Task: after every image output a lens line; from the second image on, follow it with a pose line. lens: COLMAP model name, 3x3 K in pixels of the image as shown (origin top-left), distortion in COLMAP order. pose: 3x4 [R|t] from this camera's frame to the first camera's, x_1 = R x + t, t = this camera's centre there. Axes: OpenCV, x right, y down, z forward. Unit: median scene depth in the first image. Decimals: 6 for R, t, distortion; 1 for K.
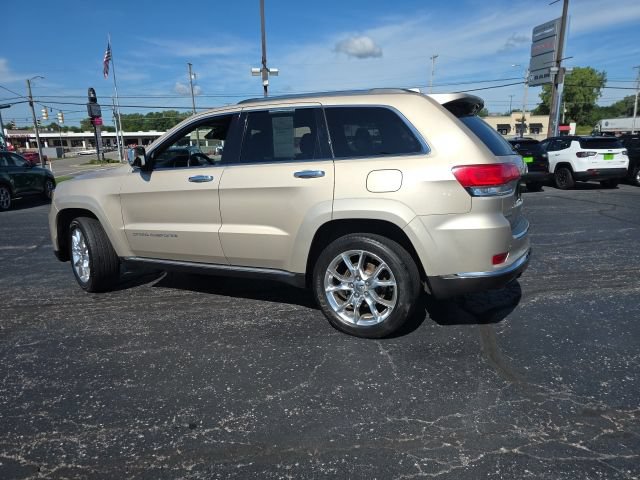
lens RADIAL K [[432.6, 0, 323.6], [0, 432.6, 241.8], [0, 0, 1]] dist [0.043583, -0.041834]
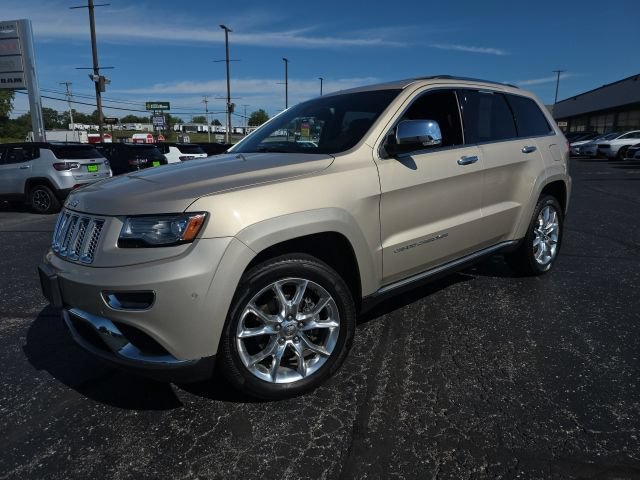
lens RADIAL K [[432.6, 0, 316.2], [0, 432.6, 240.7], [0, 0, 1]] dist [0.043583, -0.041834]
pose [[0.393472, -0.183026, 0.900933, -0.975751], [0.211867, 0.971656, 0.104863, -0.115291], [-0.894590, 0.149617, 0.421097, 0.748305]]
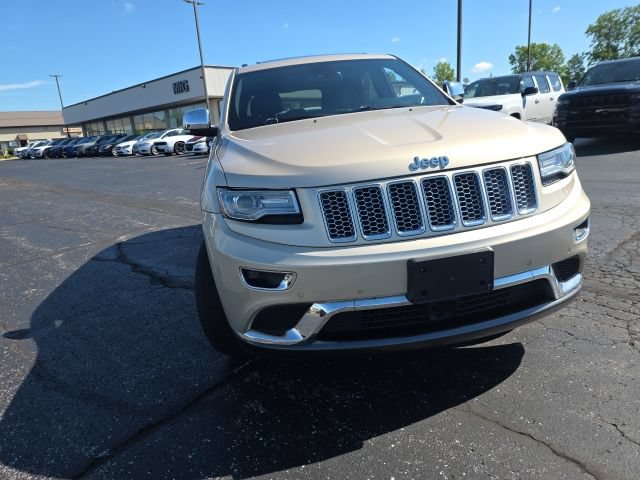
lens RADIAL K [[432.6, 0, 314.6], [0, 432.6, 242.9], [0, 0, 1]] dist [0.043583, -0.041834]
pose [[-0.590073, -0.140224, 0.795079, -0.869243], [0.270608, 0.893483, 0.358413, -0.269464], [-0.760647, 0.426645, -0.489275, 1.519687]]
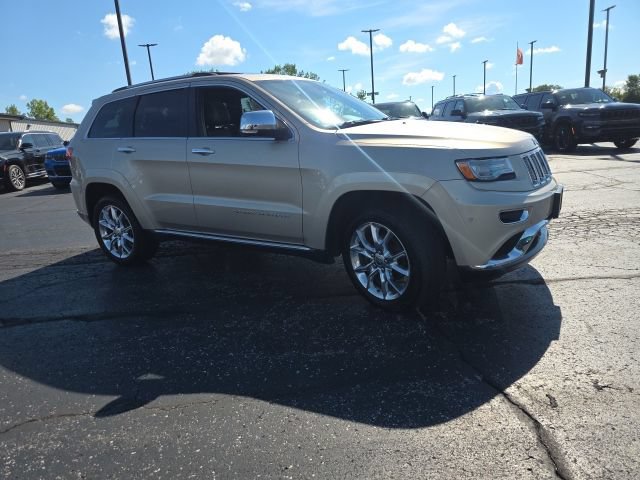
lens RADIAL K [[432.6, 0, 314.4], [0, 432.6, 242.9], [0, 0, 1]] dist [0.043583, -0.041834]
pose [[-0.990795, 0.067386, 0.117407, -0.335676], [0.112822, 0.890344, 0.441088, -0.369145], [-0.074810, 0.450274, -0.889751, 1.936121]]
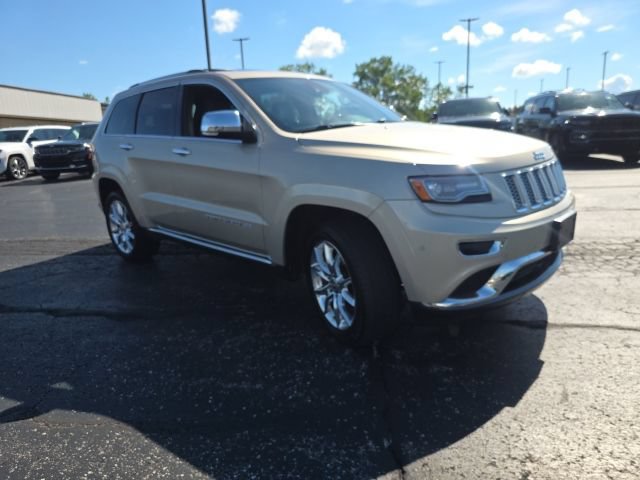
lens RADIAL K [[432.6, 0, 316.9], [0, 432.6, 253.7], [0, 0, 1]] dist [0.043583, -0.041834]
pose [[-0.953410, -0.012981, 0.301397, -0.509620], [0.130215, 0.883504, 0.449961, -0.345155], [-0.272126, 0.468244, -0.840652, 1.831085]]
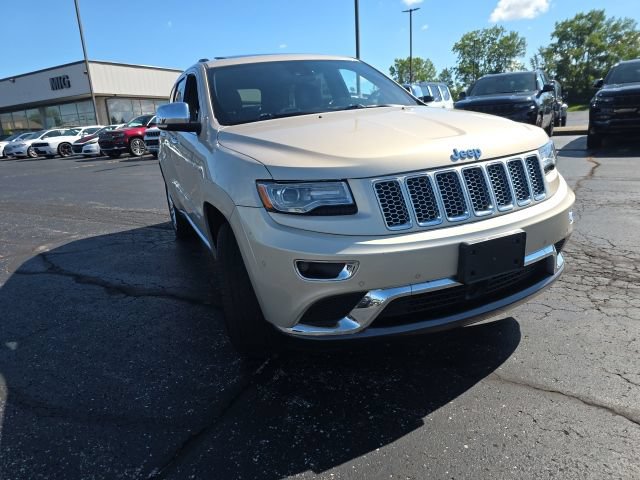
lens RADIAL K [[432.6, 0, 315.1], [0, 432.6, 241.0], [0, 0, 1]] dist [0.043583, -0.041834]
pose [[-0.764984, -0.099469, 0.636322, -0.776980], [0.222242, 0.886547, 0.405762, -0.296311], [-0.604490, 0.451819, -0.656088, 1.626509]]
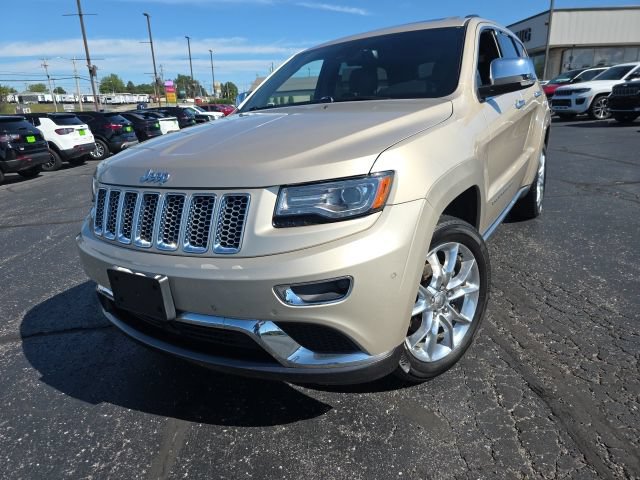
lens RADIAL K [[432.6, 0, 314.2], [0, 432.6, 244.5], [0, 0, 1]] dist [0.043583, -0.041834]
pose [[0.118943, -0.288927, 0.949933, -0.977679], [0.271913, 0.929629, 0.248705, -0.168884], [-0.954943, 0.228717, 0.189136, 1.027623]]
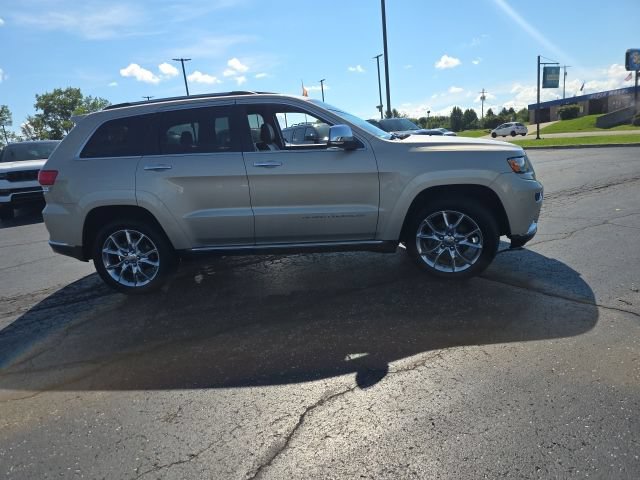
lens RADIAL K [[432.6, 0, 318.3], [0, 432.6, 242.0], [0, 0, 1]] dist [0.043583, -0.041834]
pose [[-0.930930, 0.181930, -0.316655, 0.147020], [0.035579, 0.908136, 0.417160, -0.399681], [0.363460, 0.377080, -0.851885, 1.975825]]
